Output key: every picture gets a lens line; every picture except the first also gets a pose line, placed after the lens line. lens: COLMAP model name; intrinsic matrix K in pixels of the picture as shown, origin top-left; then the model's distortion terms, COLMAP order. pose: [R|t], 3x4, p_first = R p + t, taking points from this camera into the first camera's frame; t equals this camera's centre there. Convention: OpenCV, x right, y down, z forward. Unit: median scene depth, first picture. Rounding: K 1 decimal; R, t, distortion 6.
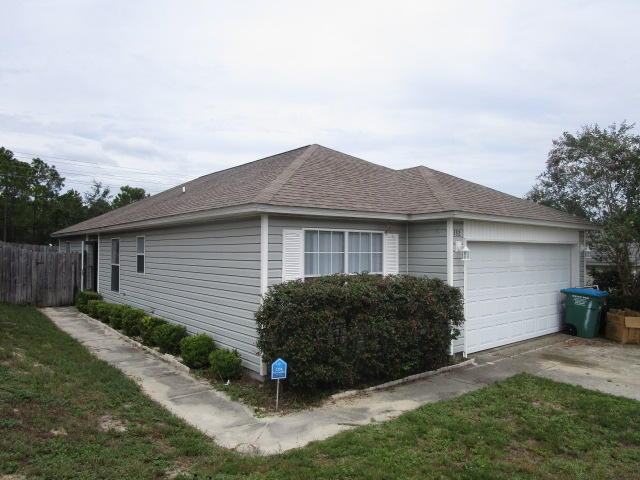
lens RADIAL K [[455.6, 0, 320.0], [0, 455.6, 240.0], [0, 0, 1]] dist [-0.027106, 0.001881]
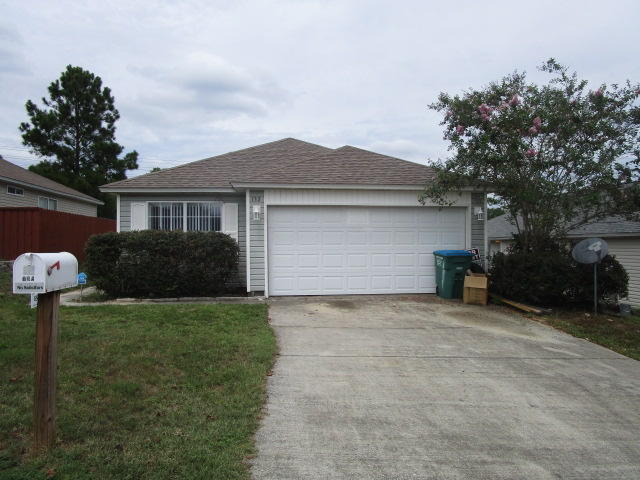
lens RADIAL K [[455.6, 0, 320.0], [0, 455.6, 240.0], [0, 0, 1]] dist [-0.027106, 0.001881]
pose [[0.850027, -0.013432, -0.526567, 0.858907], [0.020673, 0.999755, 0.007869, 0.071157], [0.526333, -0.017575, 0.850097, -0.009188]]
